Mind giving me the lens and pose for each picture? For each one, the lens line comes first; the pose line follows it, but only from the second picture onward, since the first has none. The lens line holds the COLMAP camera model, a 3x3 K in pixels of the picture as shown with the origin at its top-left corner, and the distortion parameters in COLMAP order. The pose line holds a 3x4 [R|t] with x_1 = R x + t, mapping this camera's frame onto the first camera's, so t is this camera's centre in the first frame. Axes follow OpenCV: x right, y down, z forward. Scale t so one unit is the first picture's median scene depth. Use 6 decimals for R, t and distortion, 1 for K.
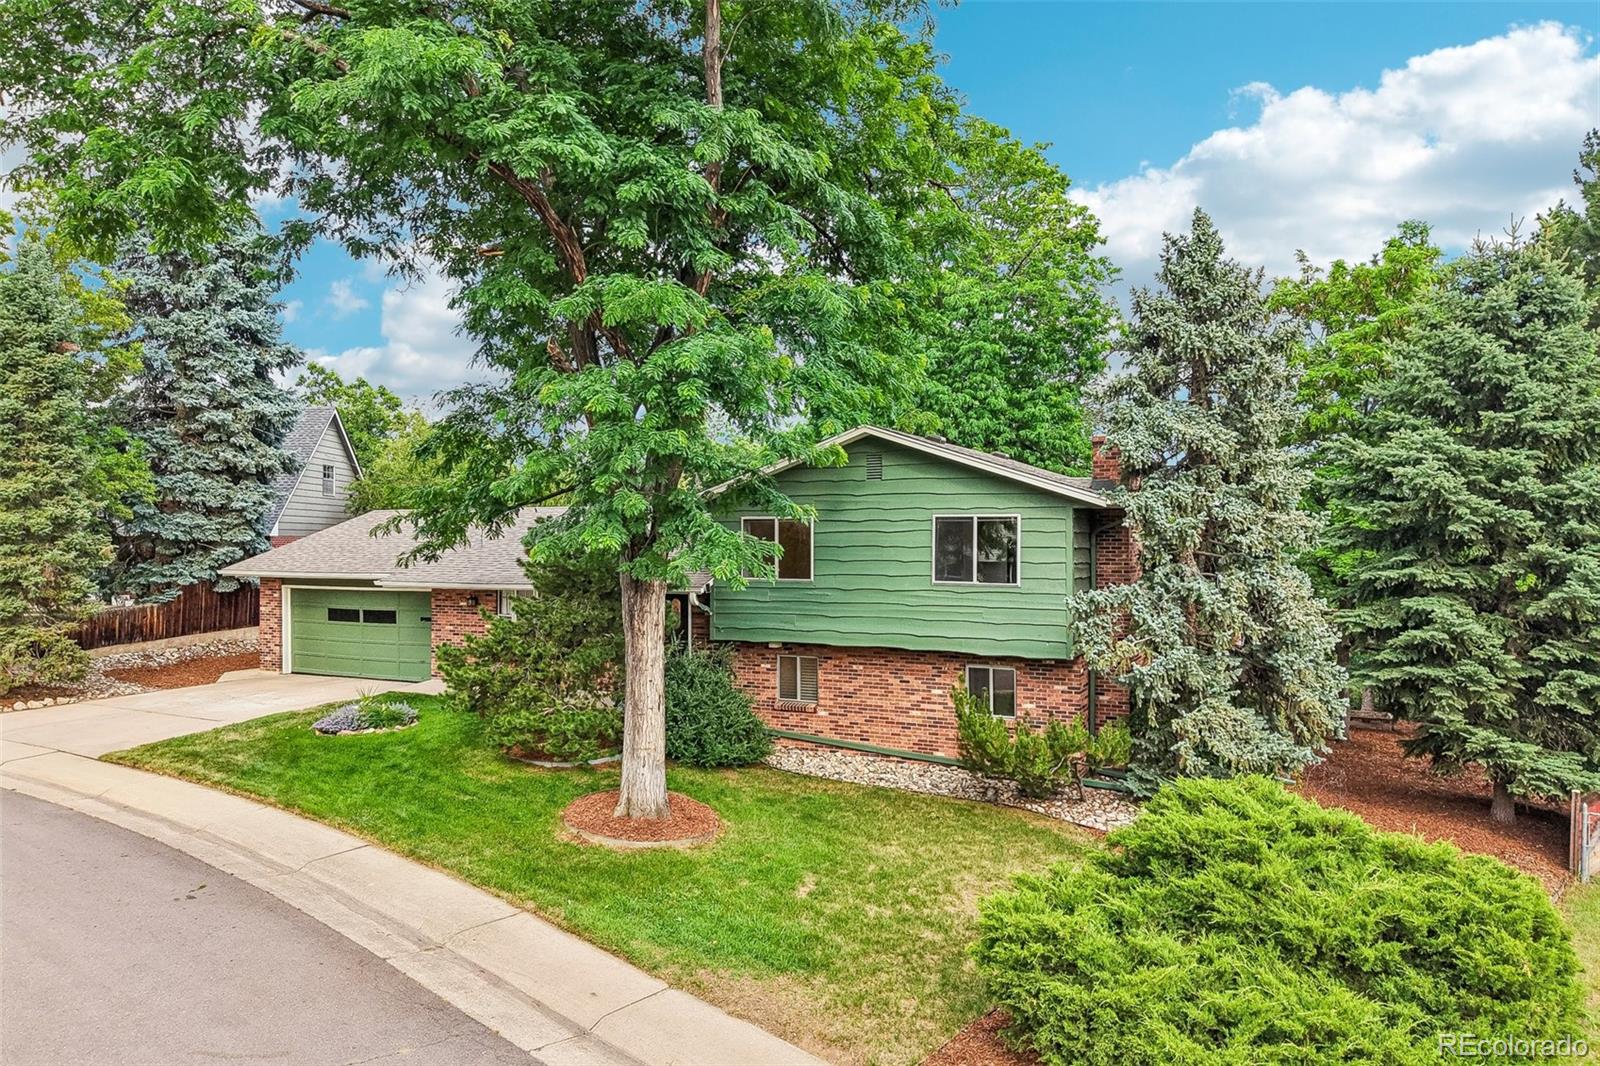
lens RADIAL K [[1098.8, 0, 800.0], [0, 1098.8, 533.0], [0, 0, 1]] dist [0.005949, 0.002320]
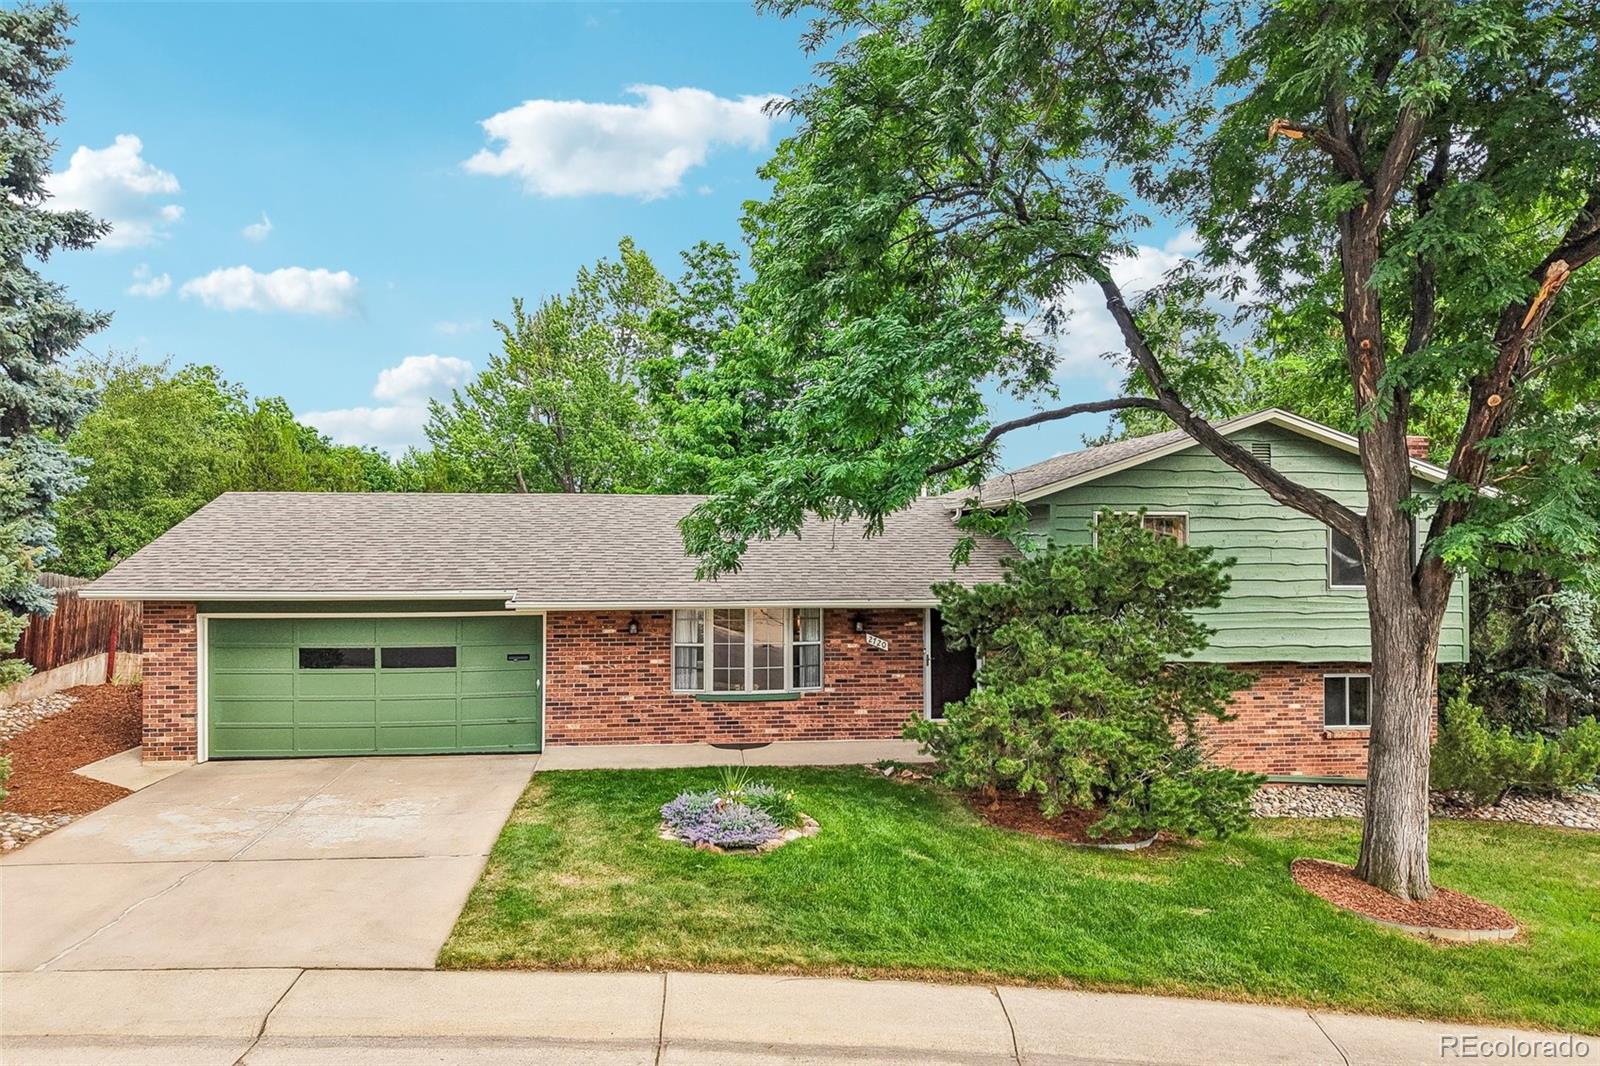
lens RADIAL K [[1098.8, 0, 800.0], [0, 1098.8, 533.0], [0, 0, 1]] dist [0.005949, 0.002320]
pose [[0.840893, 0.007449, 0.541150, -0.721895], [-0.006393, 0.999972, -0.003830, 0.005750], [-0.541163, -0.000239, 0.840918, 0.450333]]
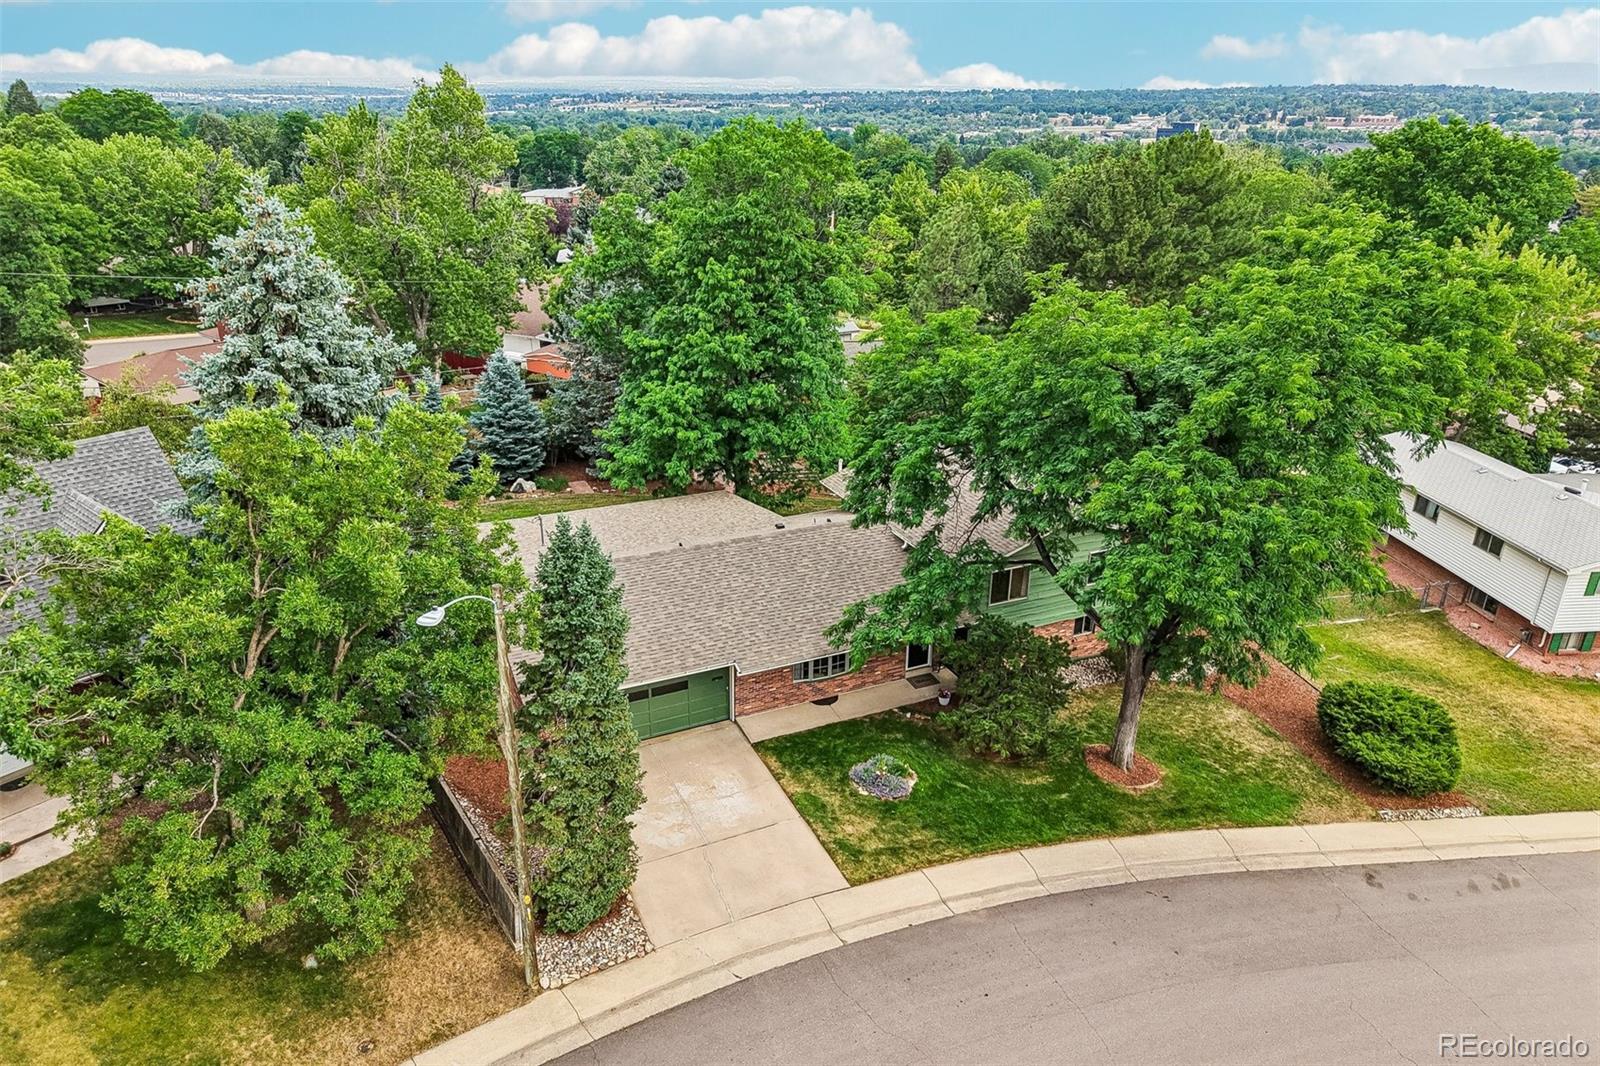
lens RADIAL K [[1098.8, 0, 800.0], [0, 1098.8, 533.0], [0, 0, 1]] dist [0.005949, 0.002320]
pose [[0.618813, -0.287080, 0.731201, -1.513478], [-0.018106, 0.925369, 0.378636, -0.734039], [-0.785329, -0.247544, 0.567433, 0.313240]]
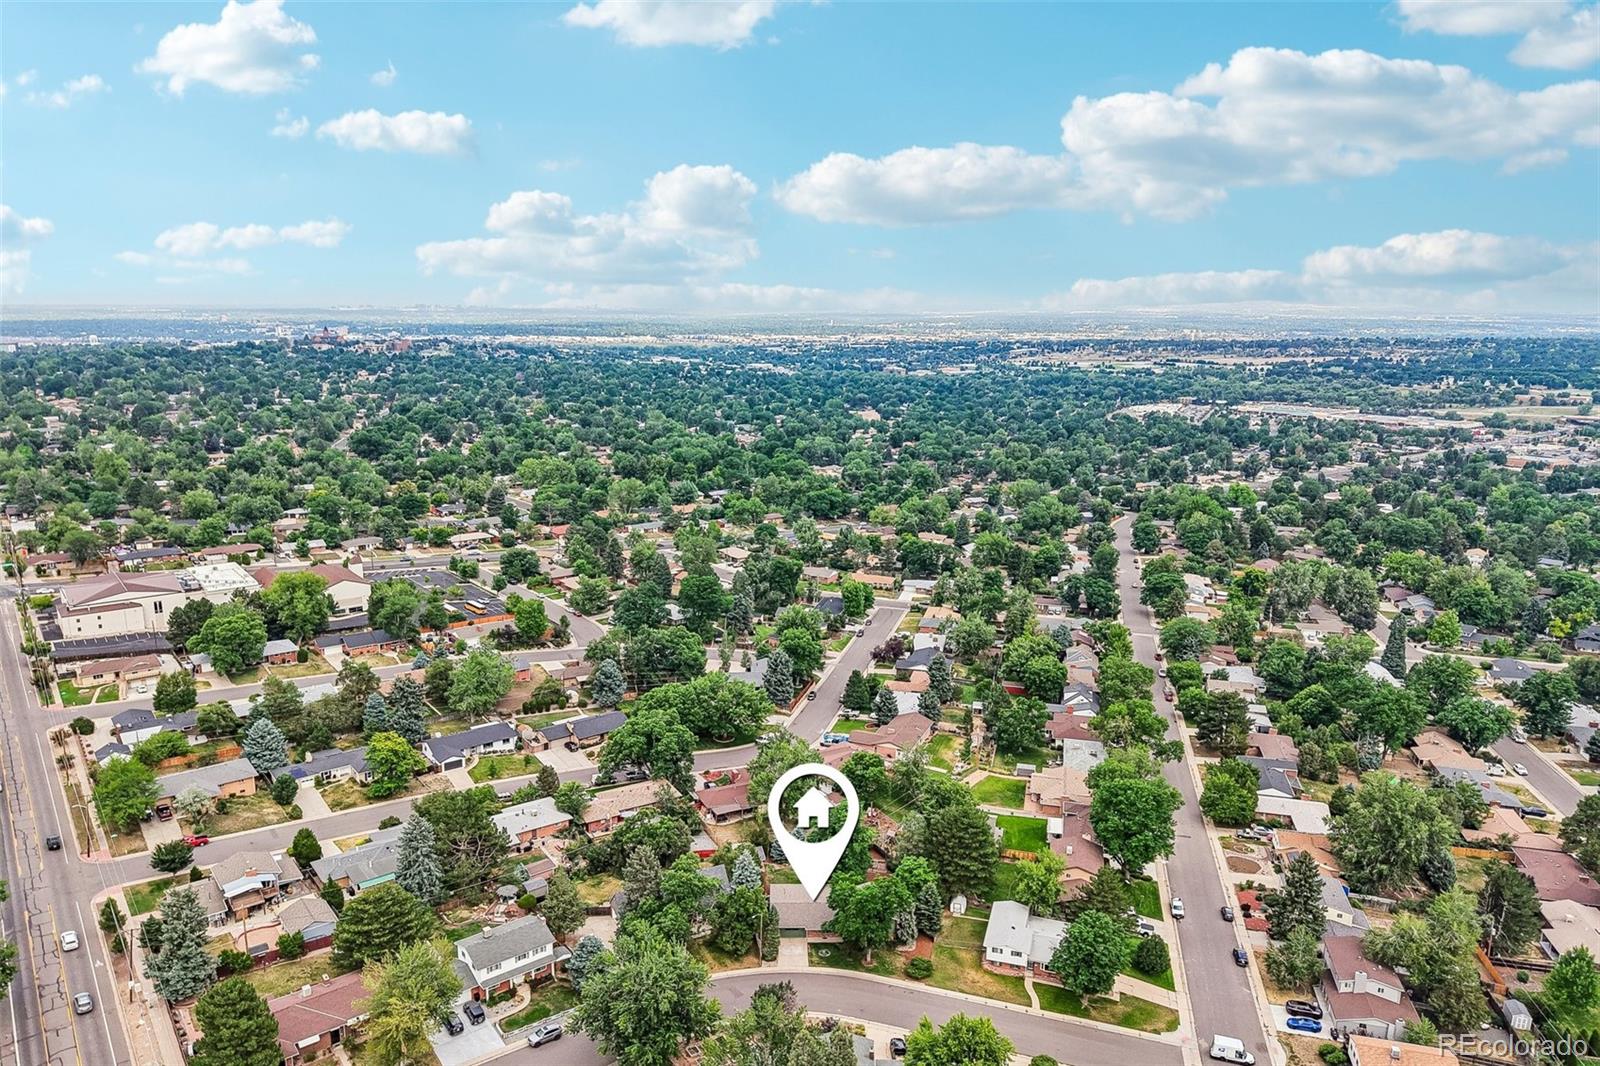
lens RADIAL K [[1098.8, 0, 800.0], [0, 1098.8, 533.0], [0, 0, 1]] dist [0.005949, 0.002320]
pose [[0.878758, -0.079399, 0.470616, -4.681257], [-0.018422, 0.979687, 0.199683, -5.162906], [-0.476912, -0.184143, 0.859446, -6.232015]]
